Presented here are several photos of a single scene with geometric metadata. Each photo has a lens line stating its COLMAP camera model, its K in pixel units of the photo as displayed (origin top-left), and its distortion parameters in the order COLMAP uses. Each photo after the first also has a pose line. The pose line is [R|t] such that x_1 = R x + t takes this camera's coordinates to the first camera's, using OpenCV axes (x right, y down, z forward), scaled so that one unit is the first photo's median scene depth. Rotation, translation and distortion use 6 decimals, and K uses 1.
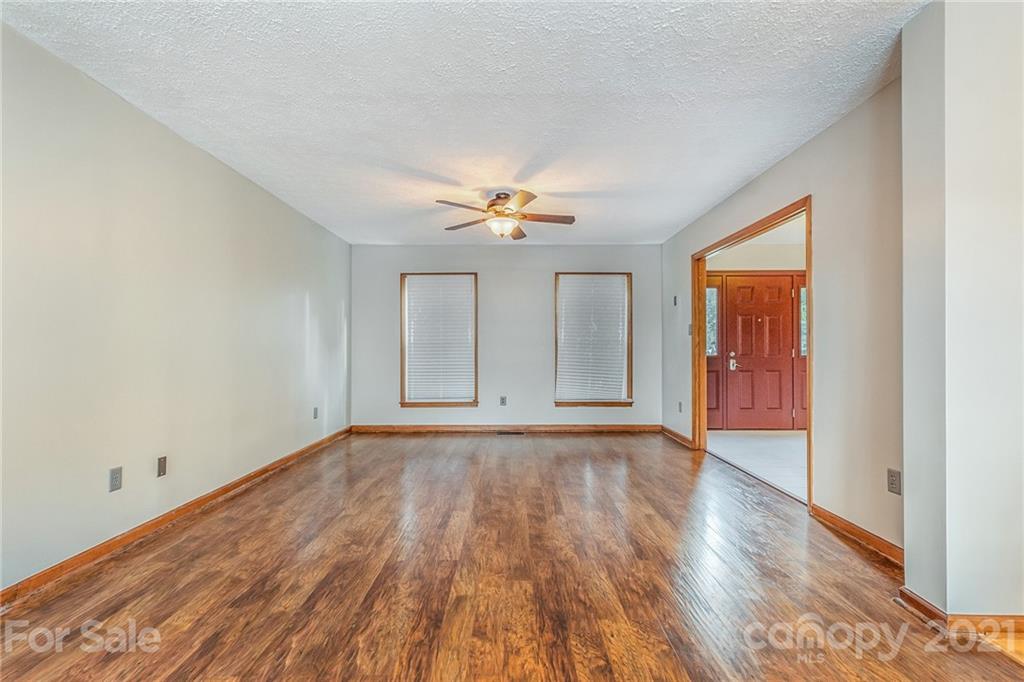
lens RADIAL K [[471.4, 0, 515.3], [0, 471.4, 337.6], [0, 0, 1]] dist [0.001402, 0.000739]
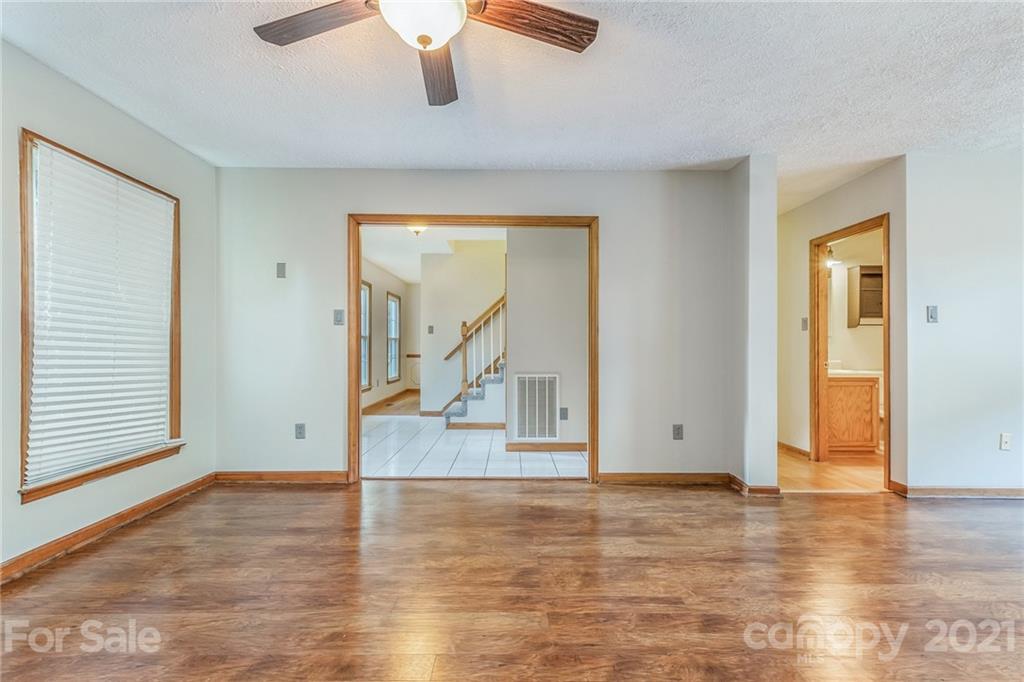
lens RADIAL K [[471.4, 0, 515.3], [0, 471.4, 337.6], [0, 0, 1]] dist [0.001402, 0.000739]
pose [[0.019275, 0.014829, 0.999704, -0.316722], [-0.003490, 0.999885, -0.014764, 0.029489], [-0.999808, -0.003205, 0.019325, 0.735601]]
